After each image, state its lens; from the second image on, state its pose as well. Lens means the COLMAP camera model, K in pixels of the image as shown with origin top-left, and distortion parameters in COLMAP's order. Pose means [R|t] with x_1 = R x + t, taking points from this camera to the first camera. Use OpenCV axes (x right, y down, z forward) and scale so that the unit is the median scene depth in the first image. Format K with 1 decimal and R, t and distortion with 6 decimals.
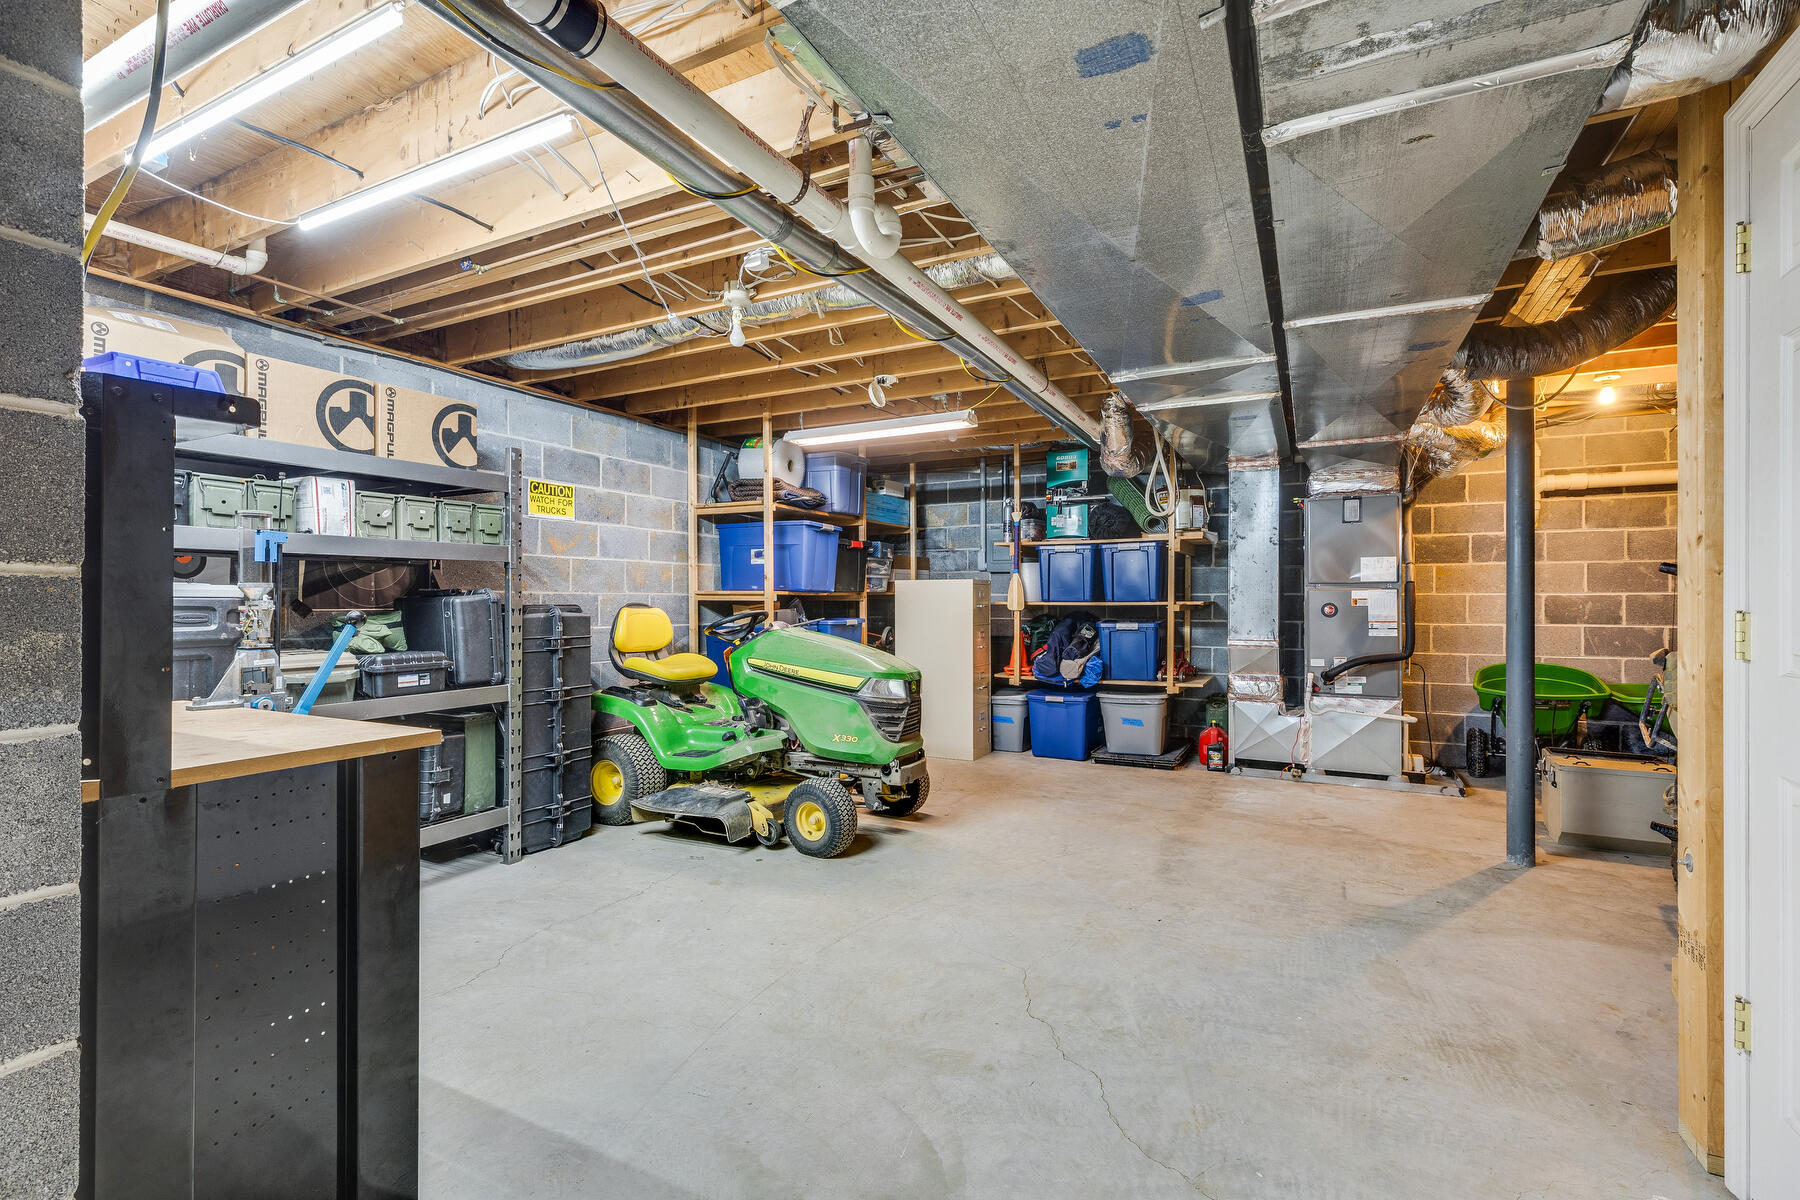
lens RADIAL K [[804.1, 0, 898.9], [0, 804.1, 598.2], [0, 0, 1]] dist [0.015068, -0.000620]
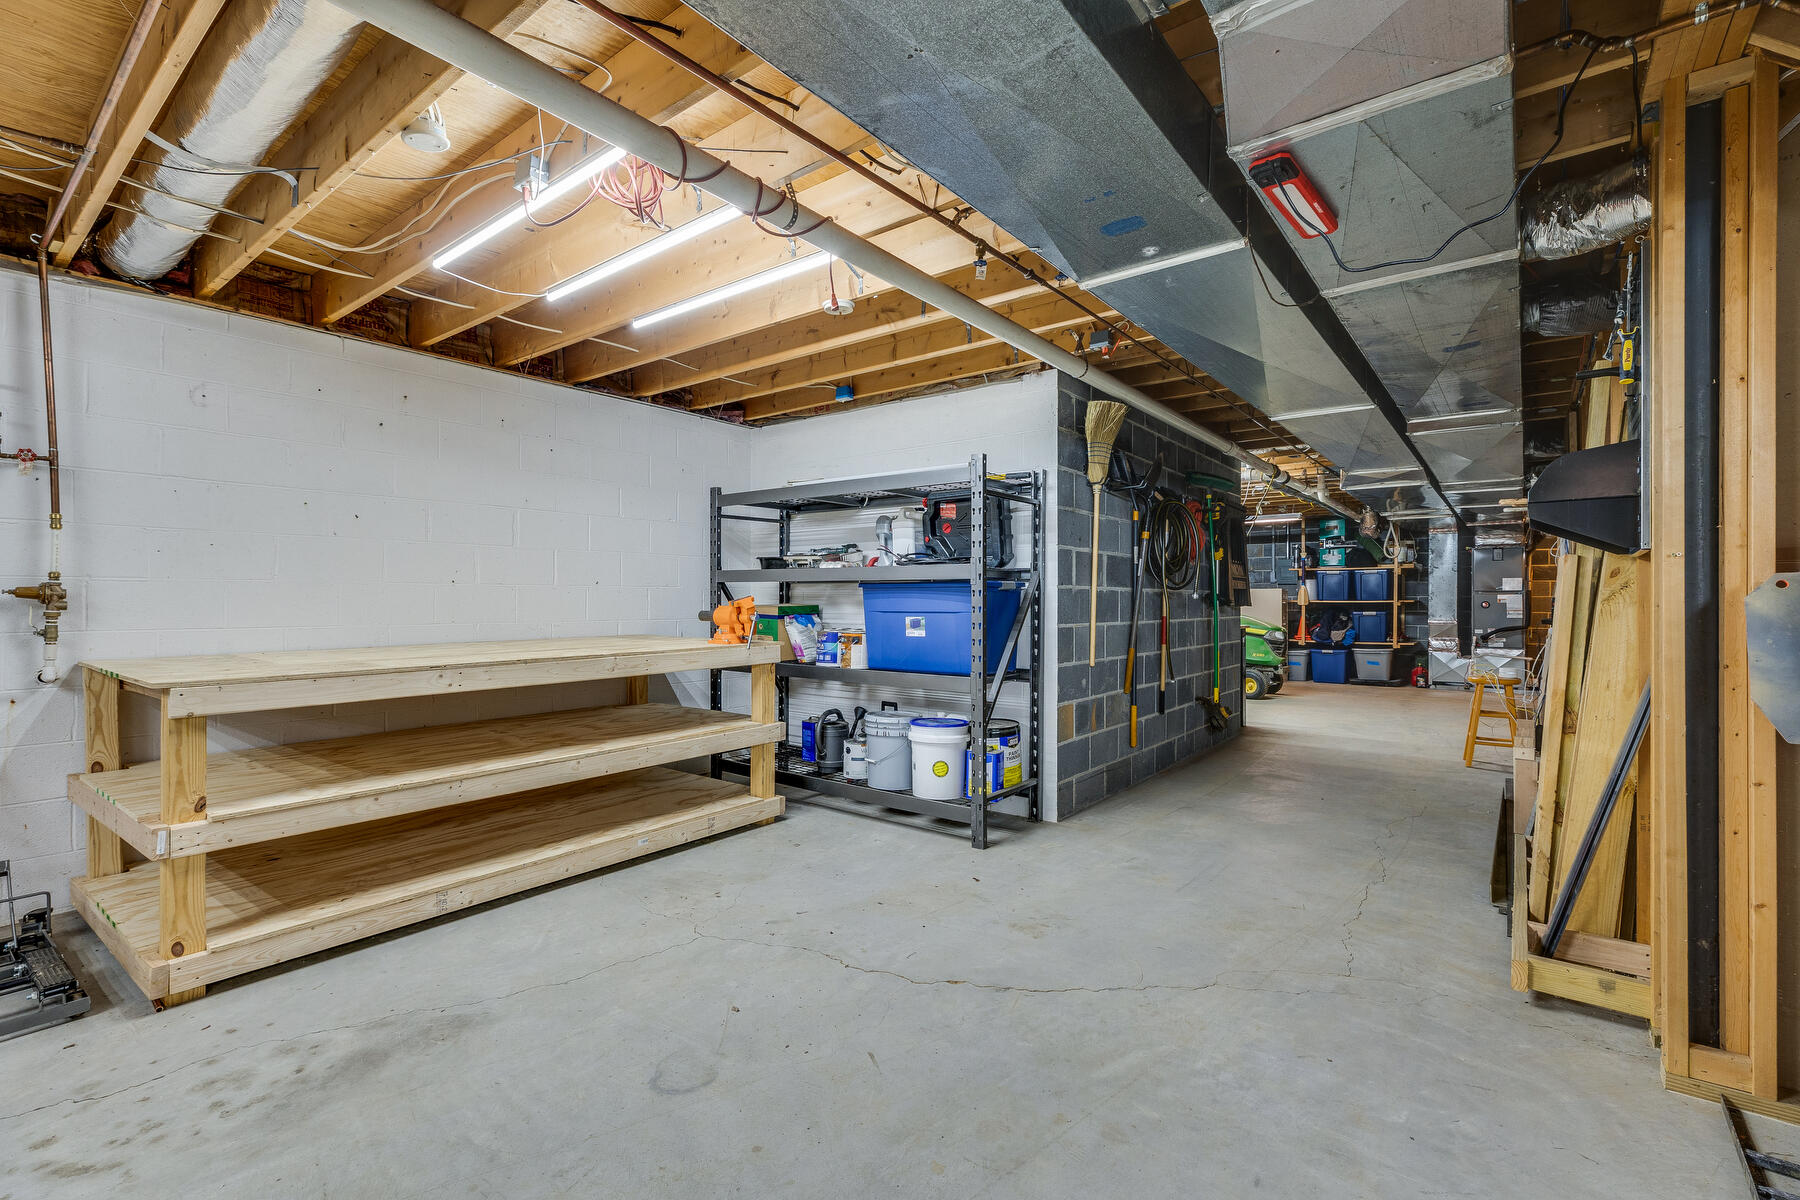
lens RADIAL K [[804.1, 0, 902.8], [0, 804.1, 599.1], [0, 0, 1]] dist [0.015068, -0.000620]
pose [[0.983104, 0.001096, -0.183046, -0.460464], [-0.000984, 0.999999, 0.000705, 0.000722], [0.183046, -0.000513, 0.983104, -1.101831]]
